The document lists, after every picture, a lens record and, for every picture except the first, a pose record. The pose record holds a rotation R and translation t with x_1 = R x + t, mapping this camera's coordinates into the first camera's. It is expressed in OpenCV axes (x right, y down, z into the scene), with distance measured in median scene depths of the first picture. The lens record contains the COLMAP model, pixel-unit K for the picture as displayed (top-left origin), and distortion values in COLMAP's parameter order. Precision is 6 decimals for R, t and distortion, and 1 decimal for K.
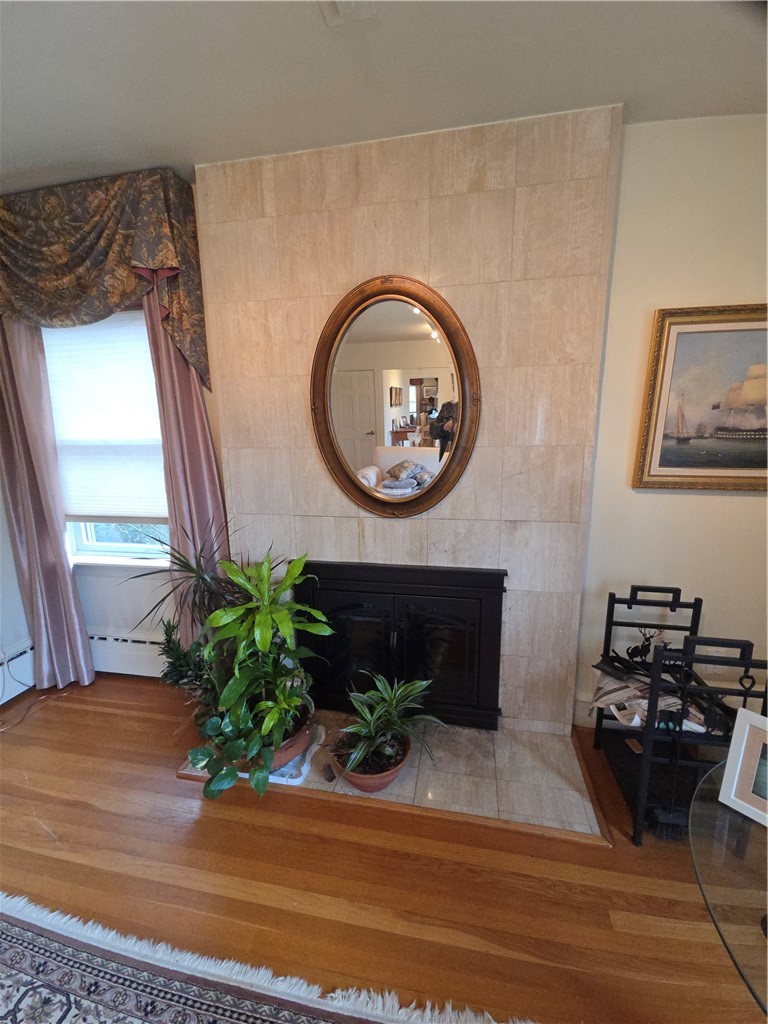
lens RADIAL K [[416.8, 0, 386.1], [0, 416.8, 510.5], [0, 0, 1]] dist [0.015302, -0.007288]
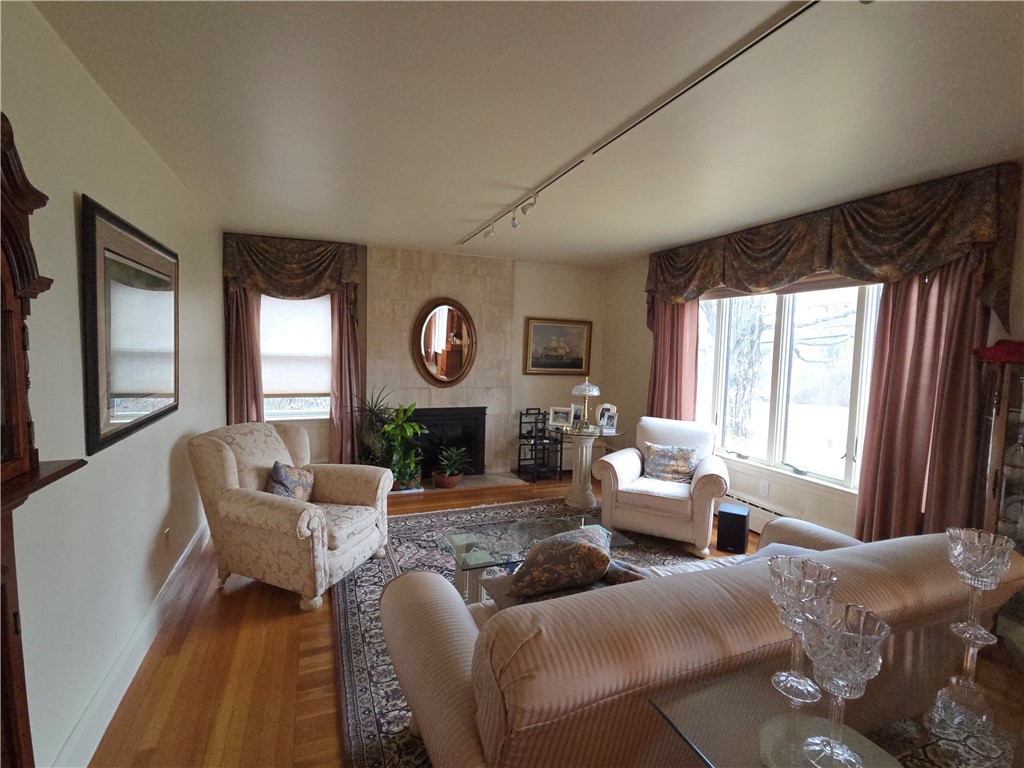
lens RADIAL K [[484.5, 0, 510.7], [0, 484.5, 381.6], [0, 0, 1]] dist [0.006100, -0.000378]
pose [[0.842556, -0.006818, 0.538565, -1.227144], [0.070138, 0.992794, -0.097160, 0.295435], [-0.534022, 0.119637, 0.836963, -1.657855]]
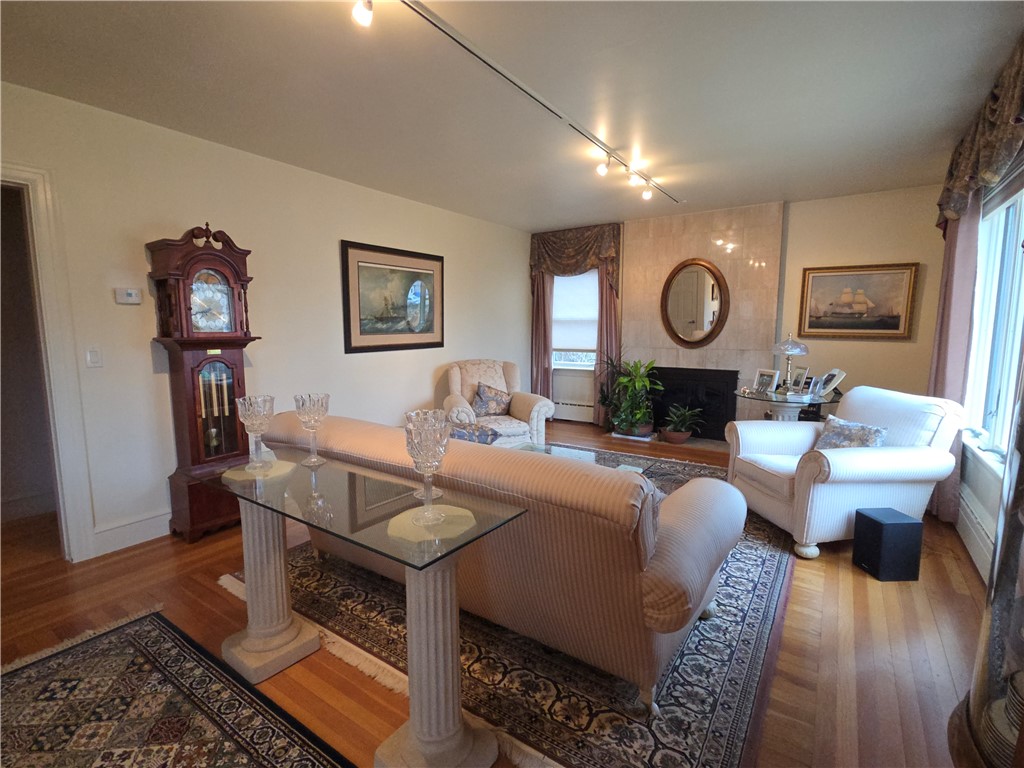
lens RADIAL K [[484.5, 0, 510.7], [0, 484.5, 381.6], [0, 0, 1]] dist [0.006100, -0.000378]
pose [[0.918116, 0.056805, -0.392219, 0.178099], [-0.085364, 0.994789, -0.055749, 0.481070], [0.387008, 0.084666, 0.918181, -2.120289]]
